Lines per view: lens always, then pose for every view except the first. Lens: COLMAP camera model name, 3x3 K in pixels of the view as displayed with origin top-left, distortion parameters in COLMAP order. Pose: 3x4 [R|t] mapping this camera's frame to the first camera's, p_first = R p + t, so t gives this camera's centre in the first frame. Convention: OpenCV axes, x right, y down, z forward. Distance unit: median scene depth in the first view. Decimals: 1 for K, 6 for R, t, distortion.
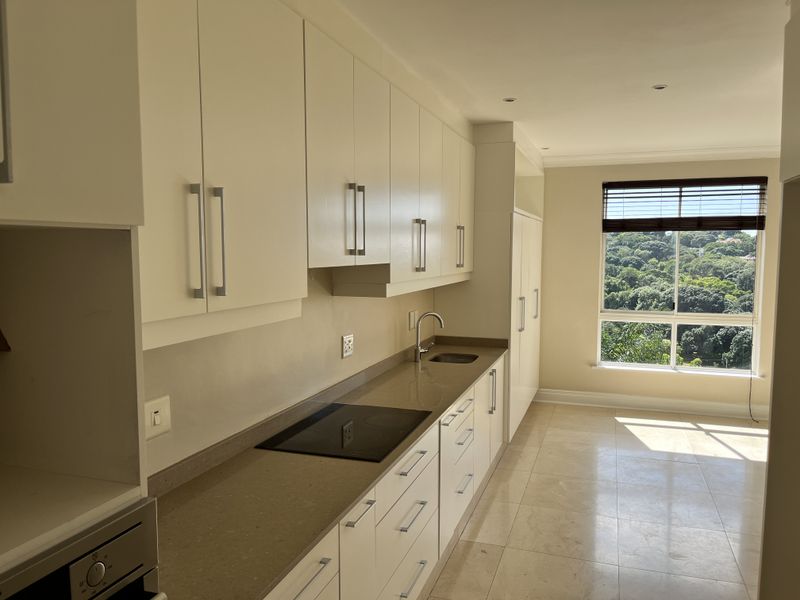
lens RADIAL K [[614.1, 0, 400.0], [0, 614.1, 300.0], [0, 0, 1]] dist [0.011865, 0.001006]
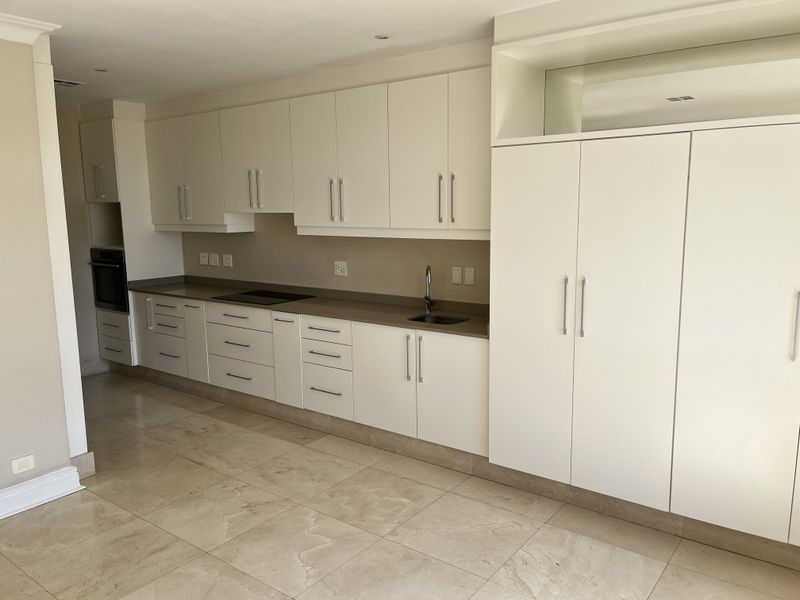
lens RADIAL K [[614.1, 0, 400.0], [0, 614.1, 300.0], [0, 0, 1]] dist [0.011865, 0.001006]
pose [[-0.309400, 0.145154, -0.939788, 1.150708], [-0.068895, 0.982262, 0.174396, -0.120547], [0.948433, 0.118705, -0.293912, 1.398970]]
